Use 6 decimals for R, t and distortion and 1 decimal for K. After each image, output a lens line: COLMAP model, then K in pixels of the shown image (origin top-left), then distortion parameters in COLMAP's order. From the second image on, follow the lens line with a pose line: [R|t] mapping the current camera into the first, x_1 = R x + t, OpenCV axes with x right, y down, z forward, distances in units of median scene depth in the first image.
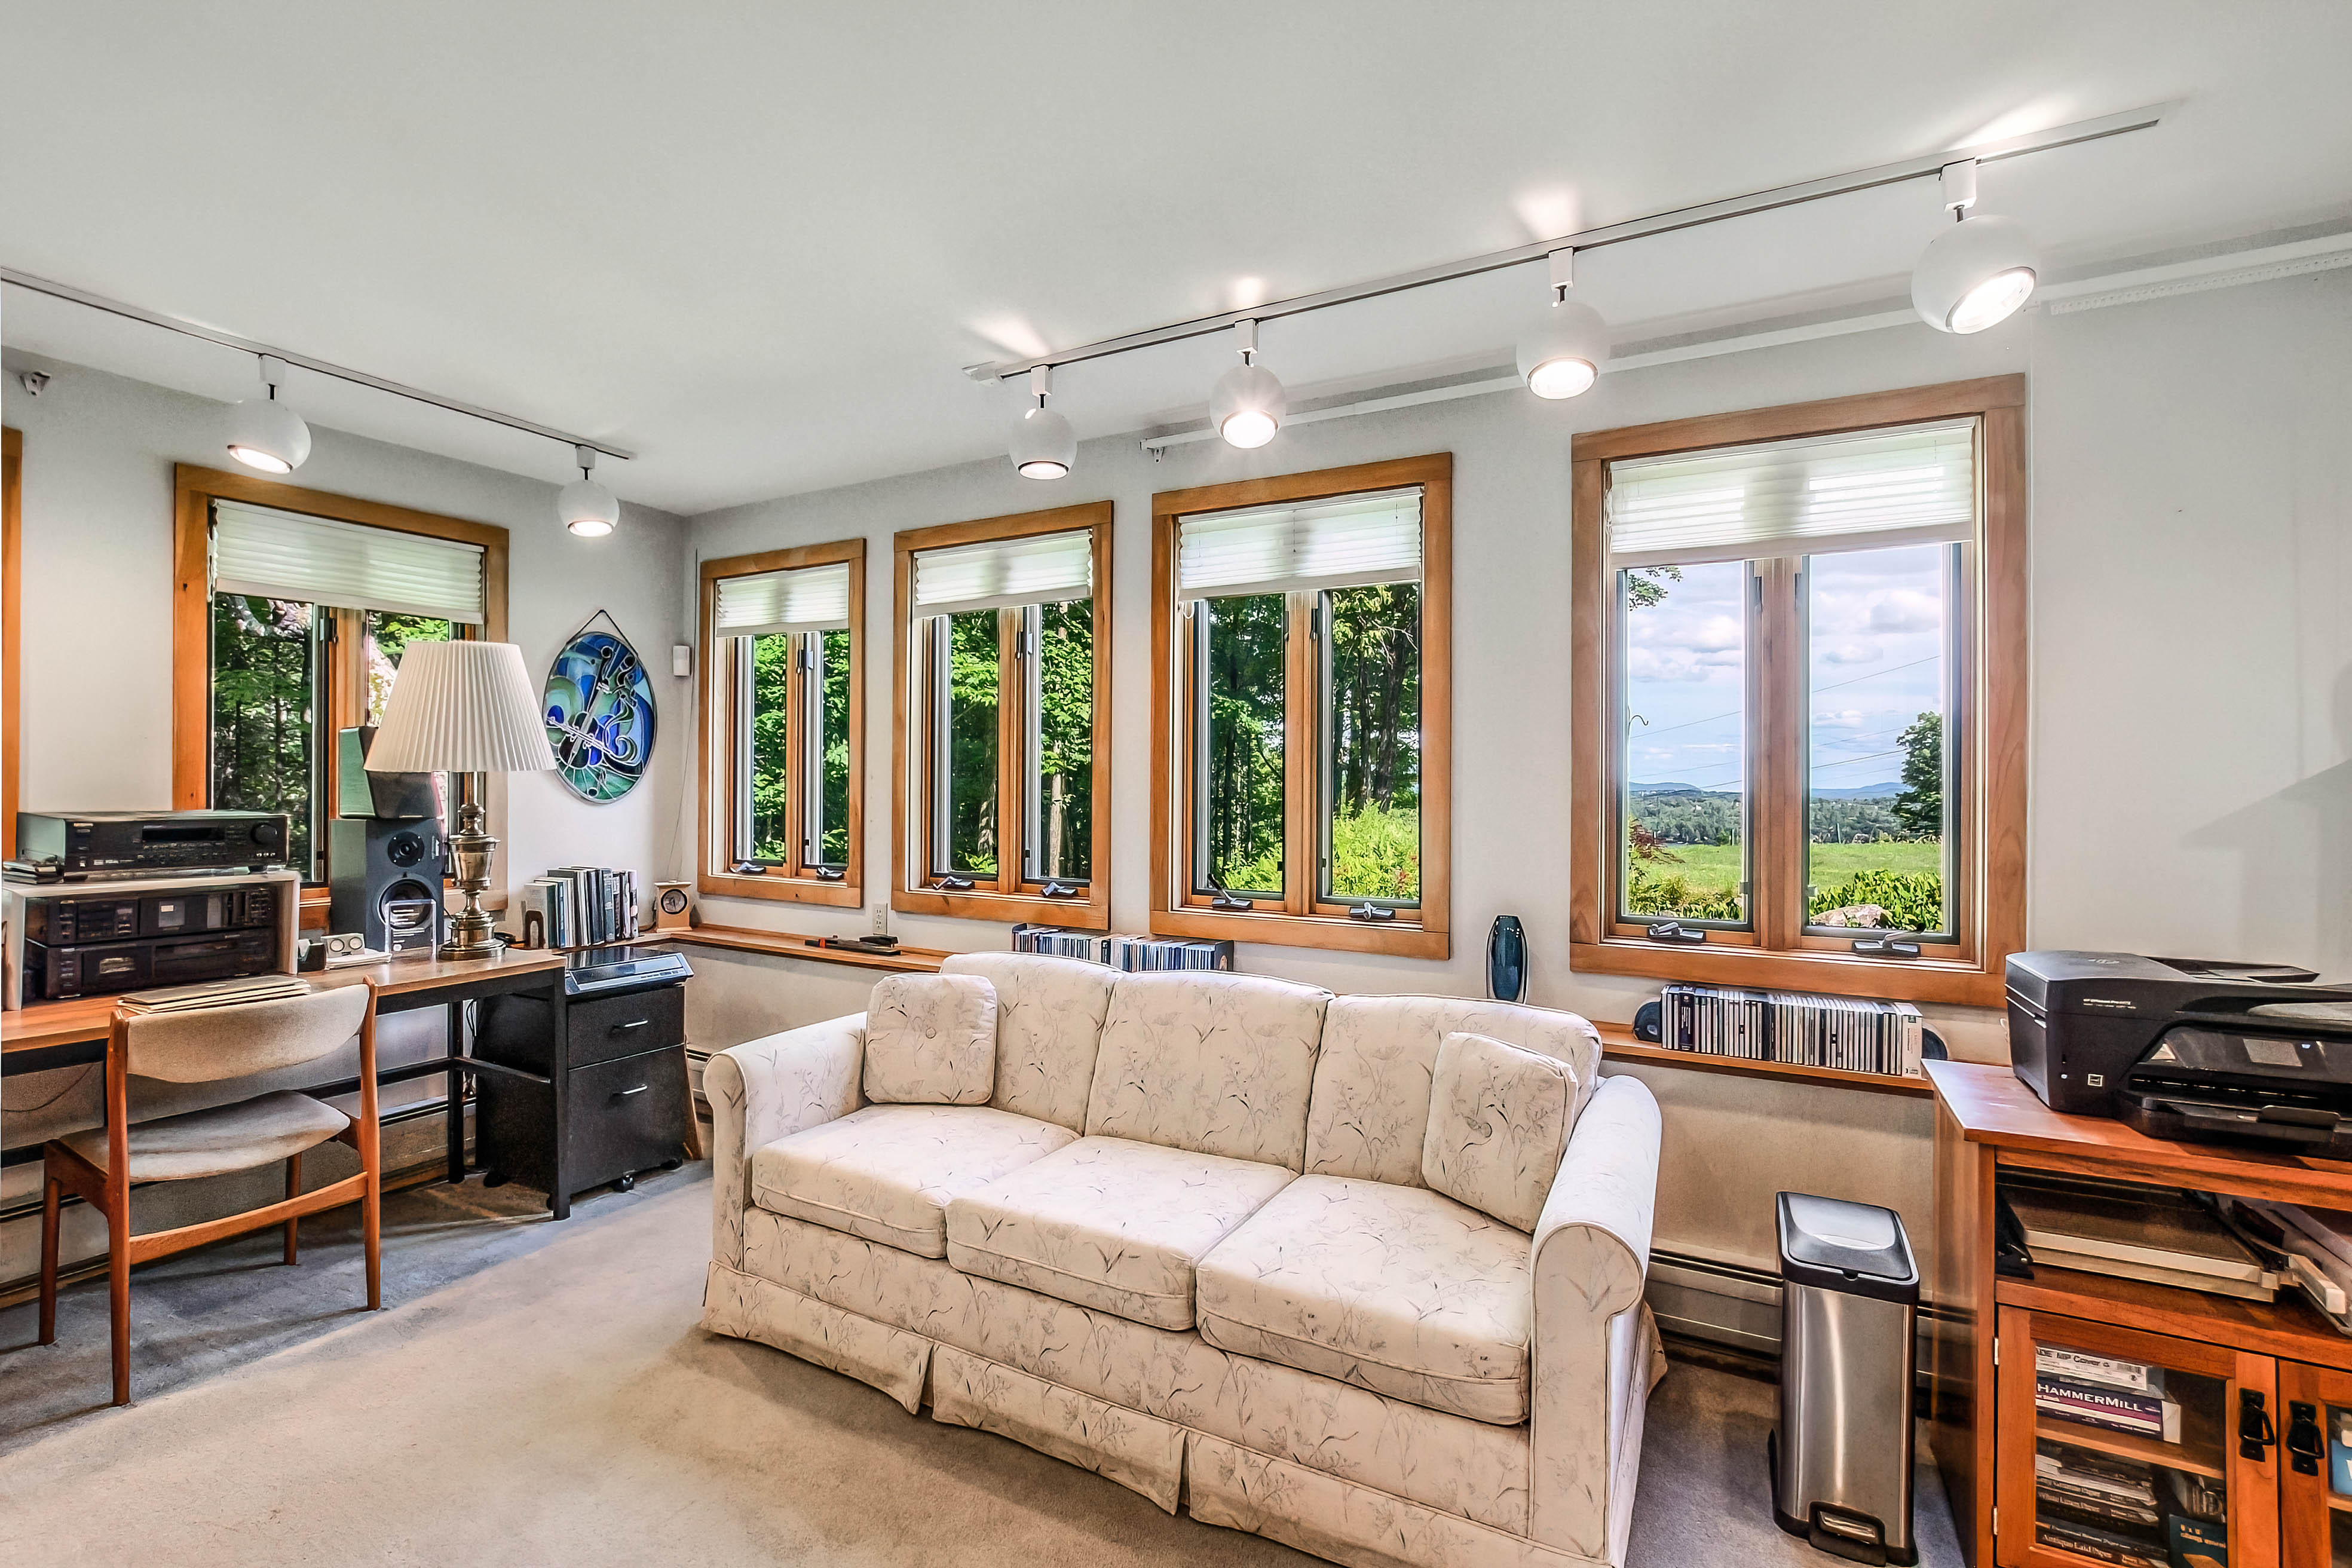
lens RADIAL K [[1086.1, 0, 1177.2], [0, 1086.1, 774.2], [0, 0, 1]] dist [-0.035181, 0.012776]
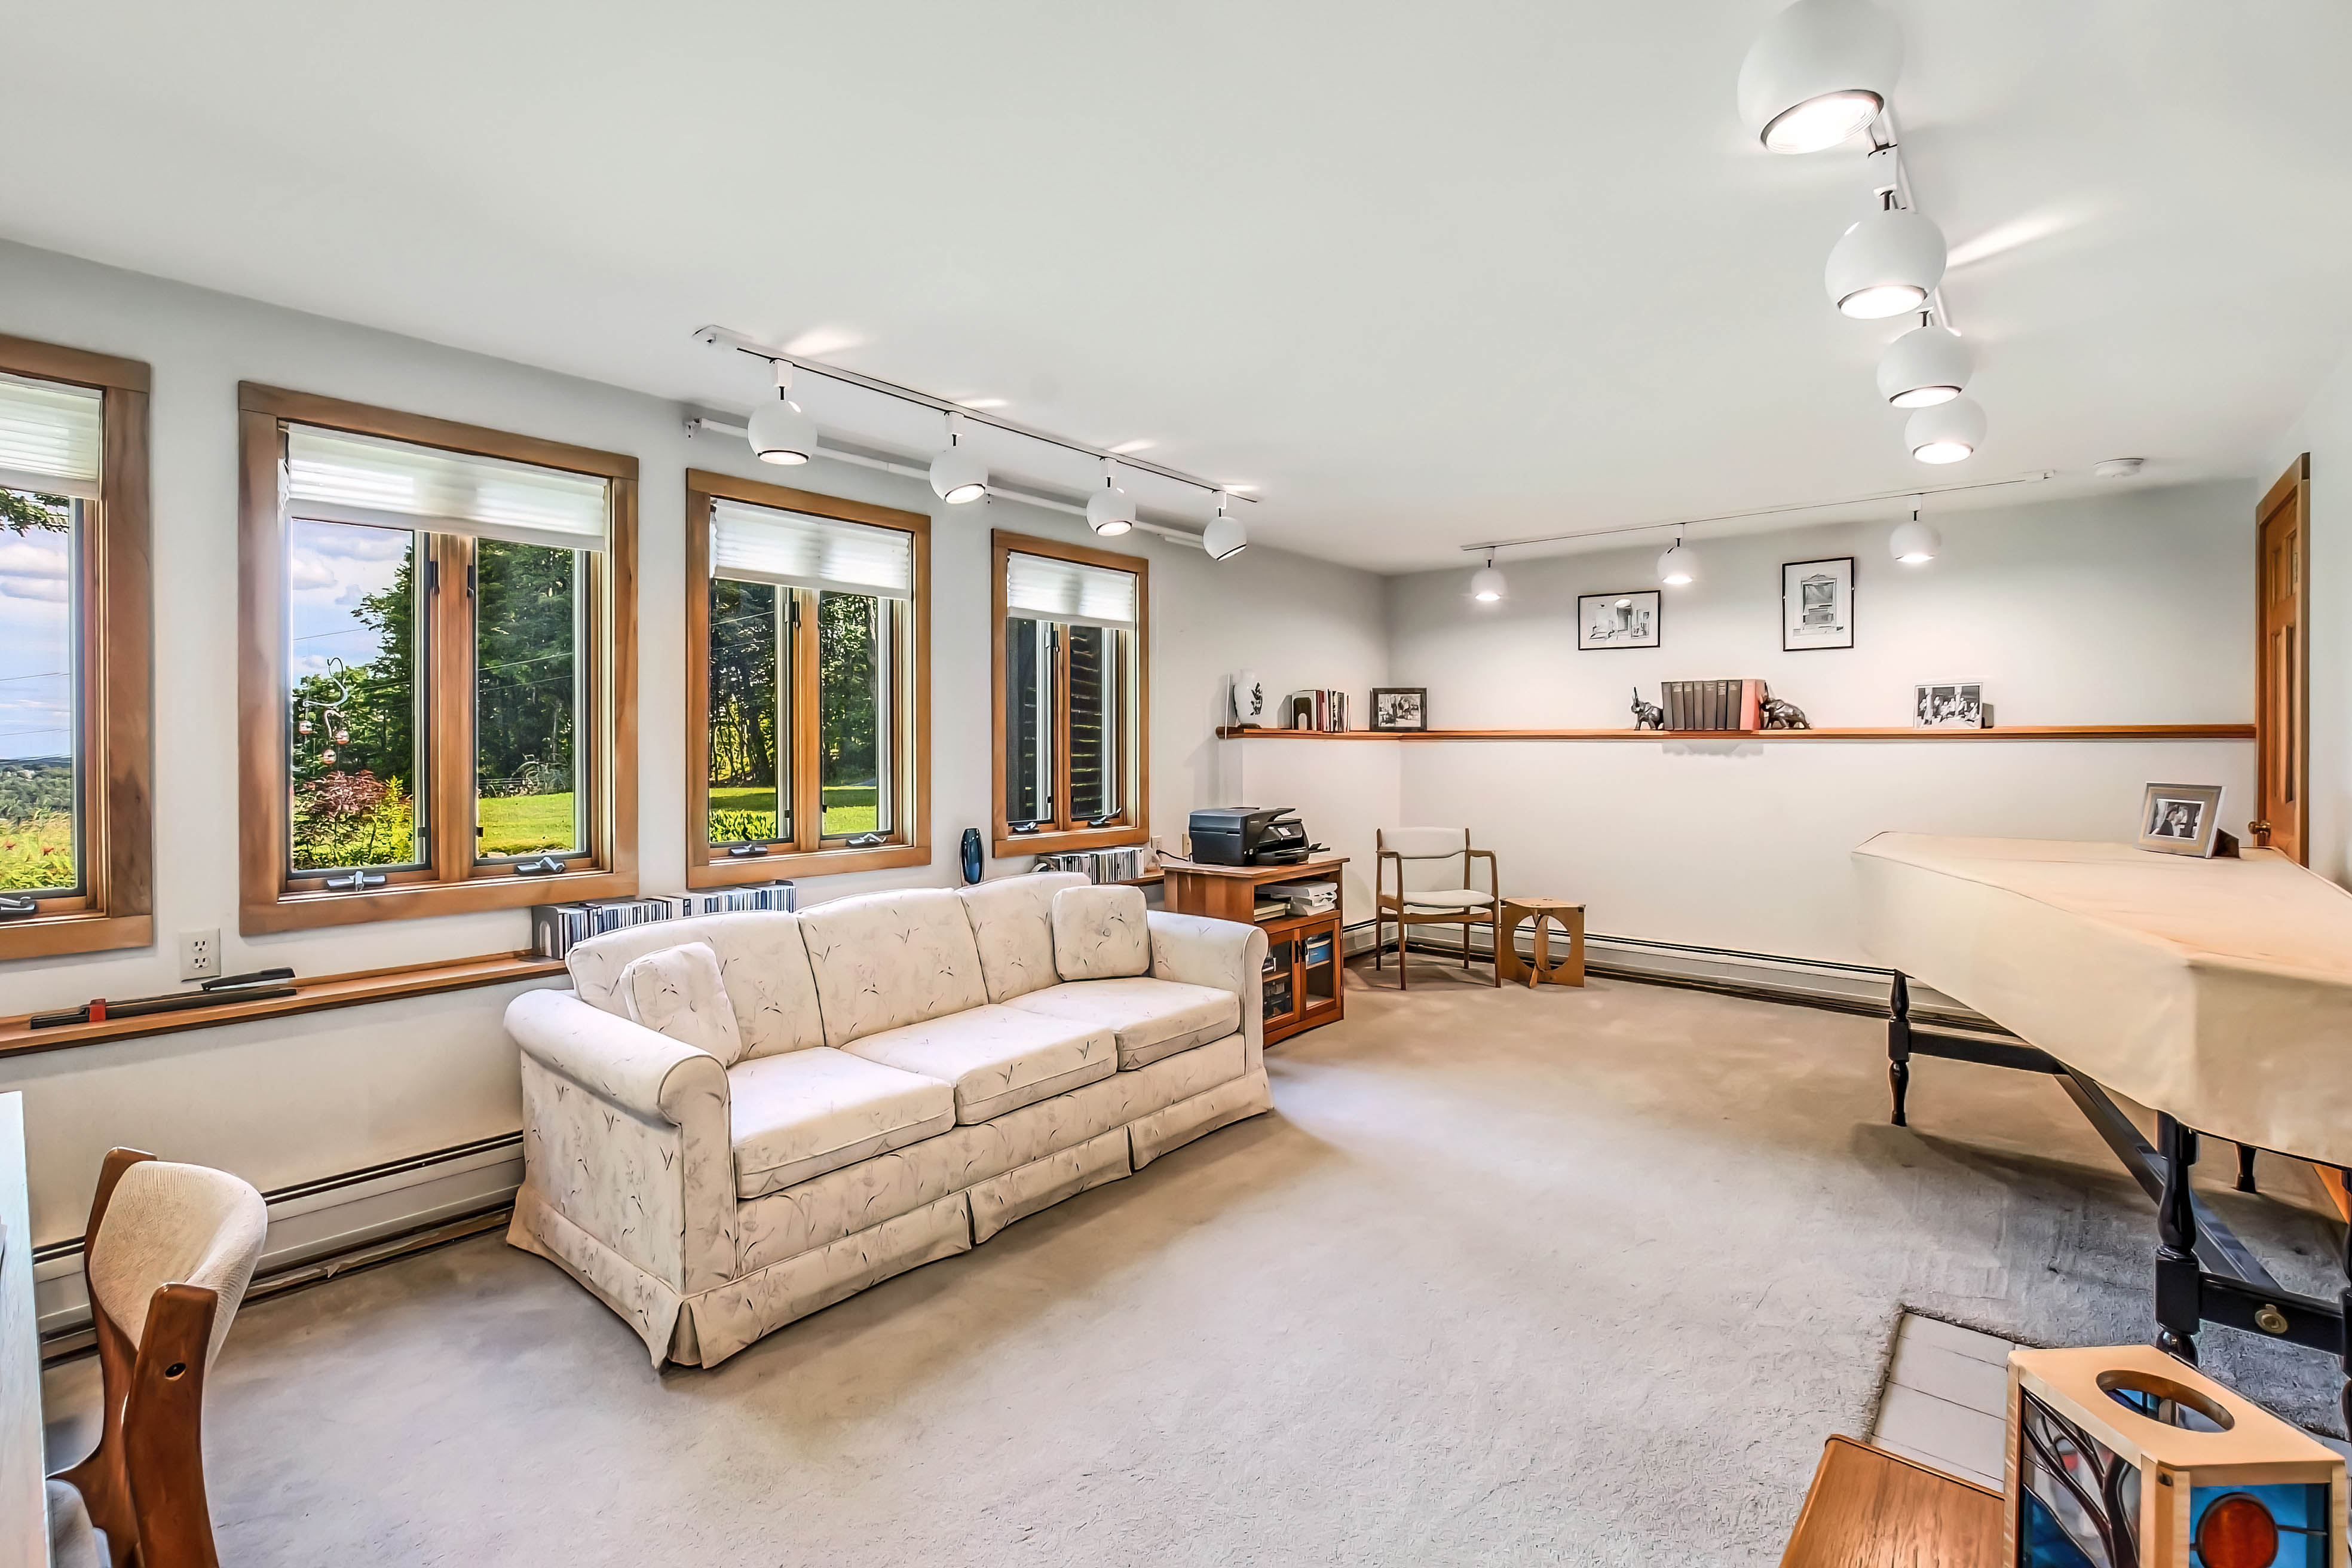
lens RADIAL K [[992.2, 0, 1171.2], [0, 992.2, 750.7], [0, 0, 1]] dist [-0.000781, 0.000010]
pose [[0.217656, -0.012087, 0.975951, -1.001748], [-0.005222, 0.999895, 0.013548, -0.002625], [-0.976012, -0.008046, 0.217570, 0.396929]]
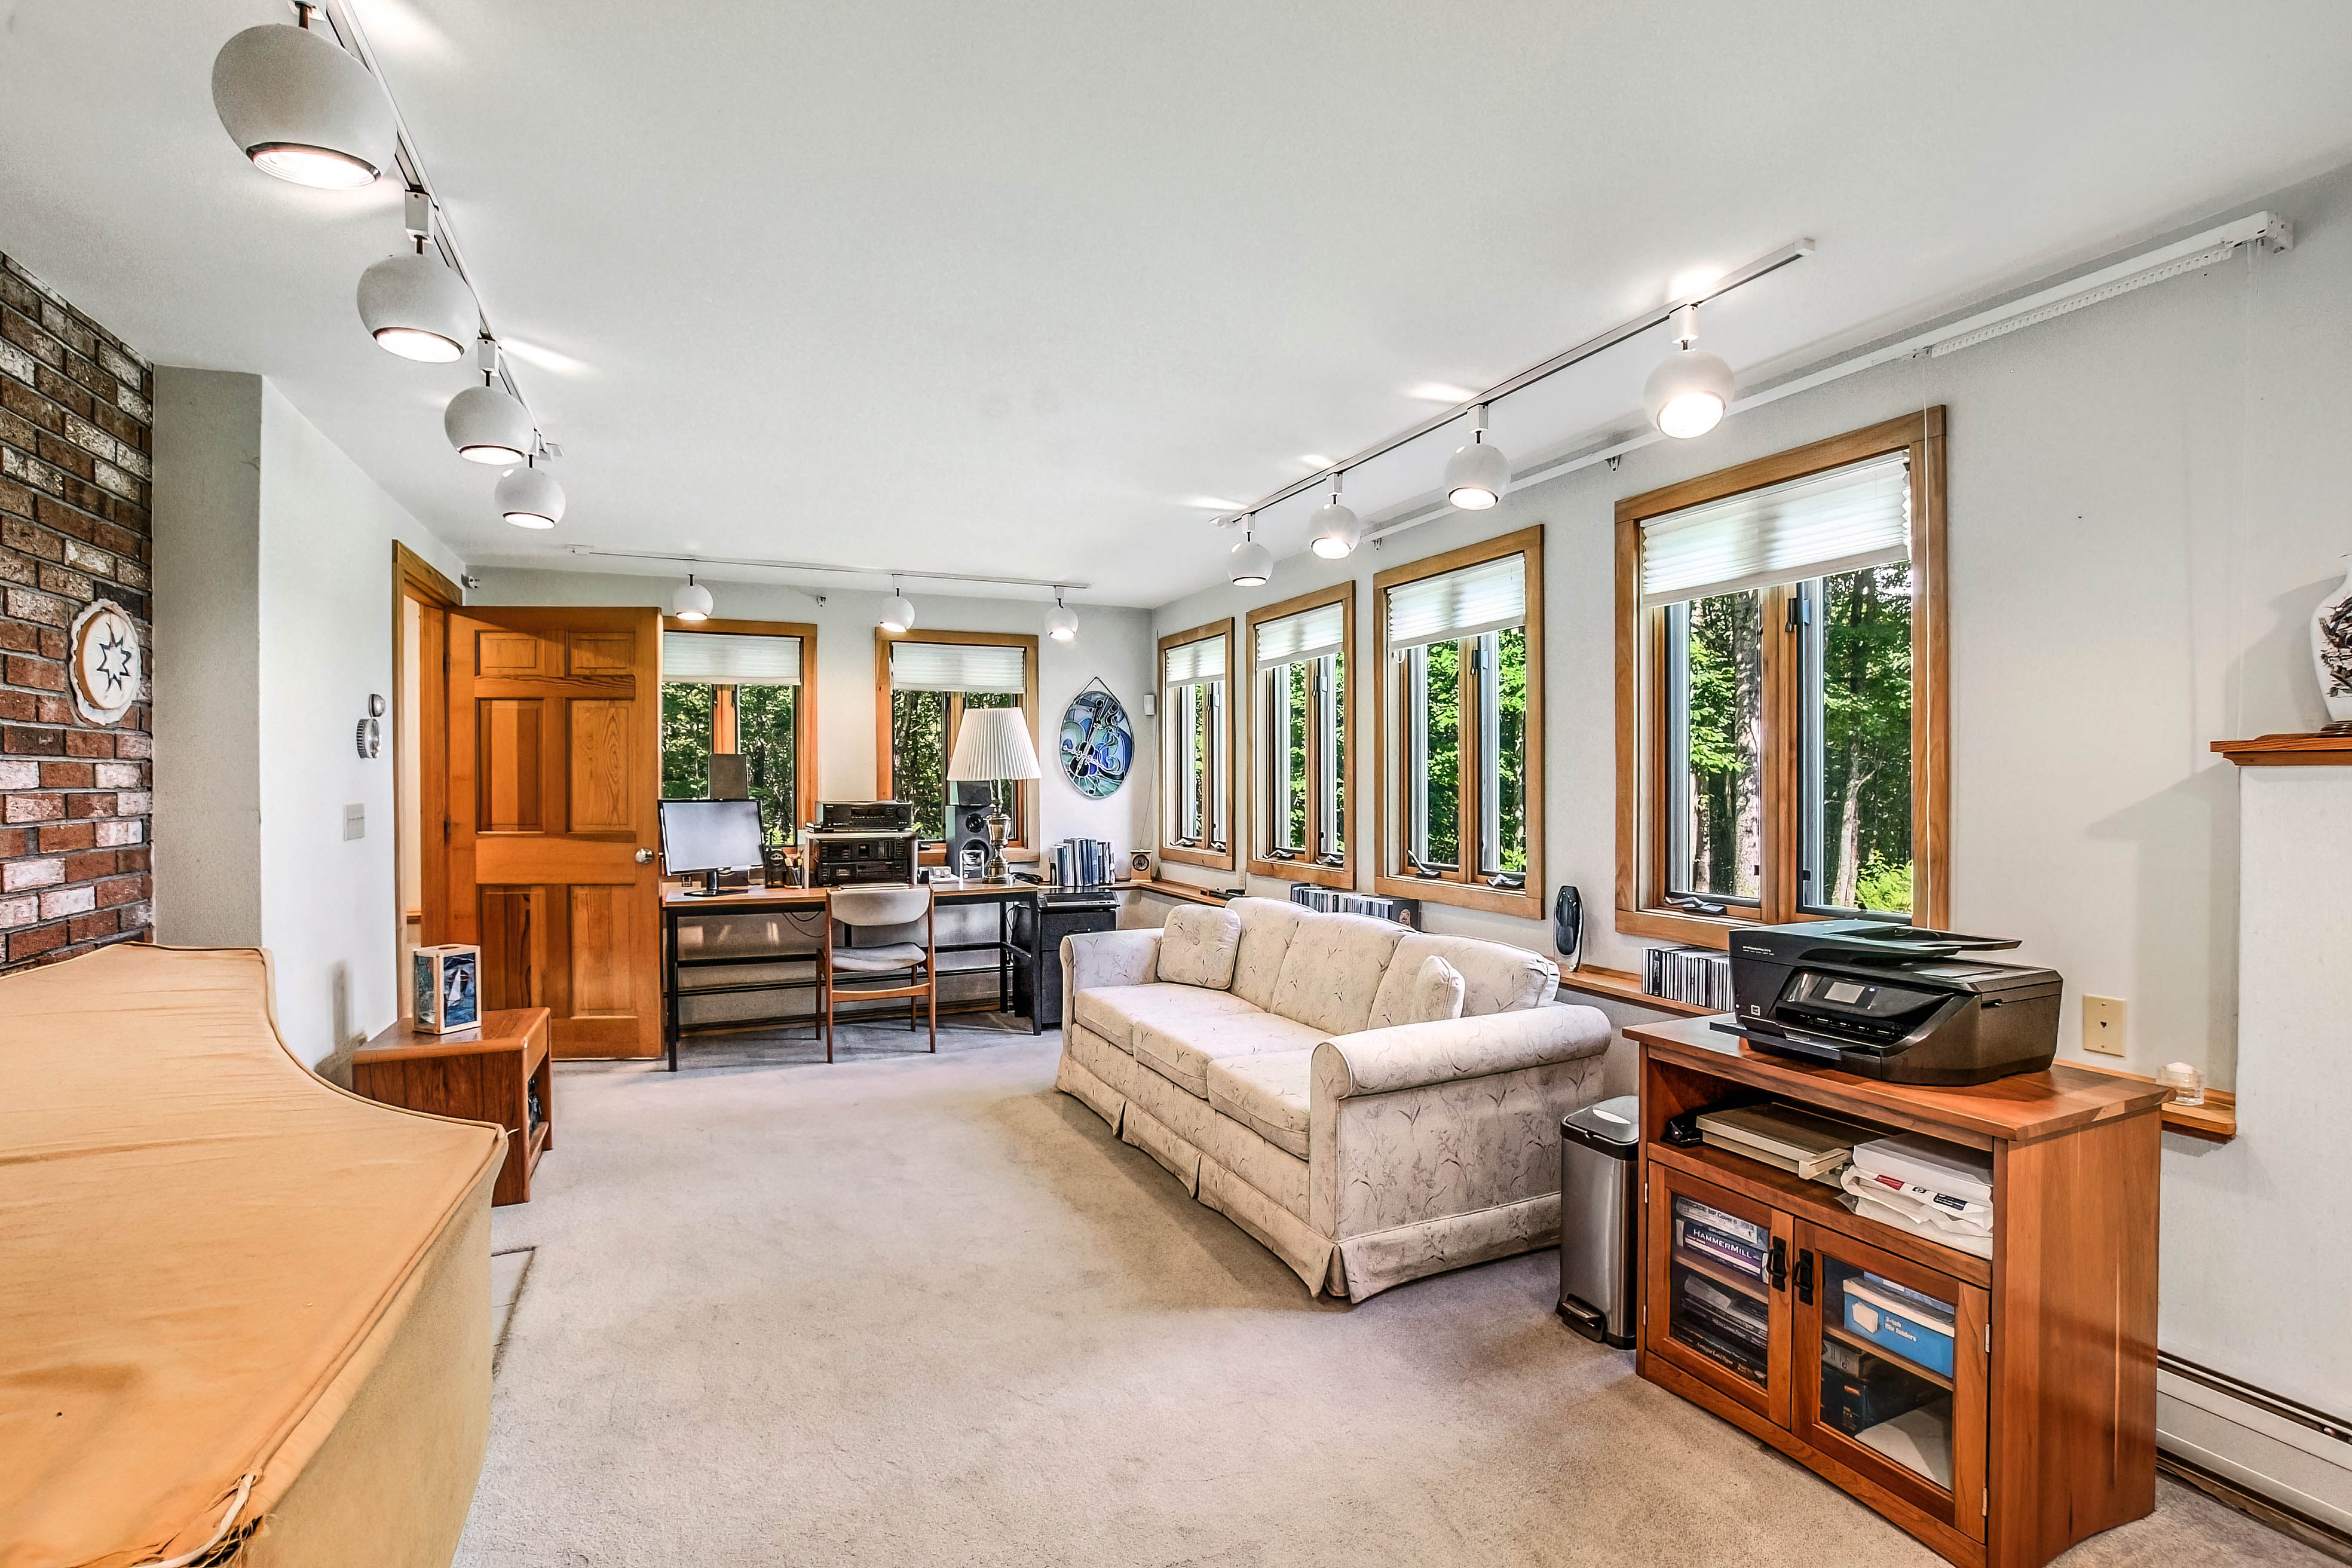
lens RADIAL K [[1052.4, 0, 1176.0], [0, 1052.4, 784.0], [0, 0, 1]] dist [-0.017875, 0.000064]
pose [[0.813611, -0.006203, -0.581376, 0.648405], [0.010830, 0.999931, 0.004488, -0.000630], [0.581309, -0.009948, 0.813622, -0.276389]]
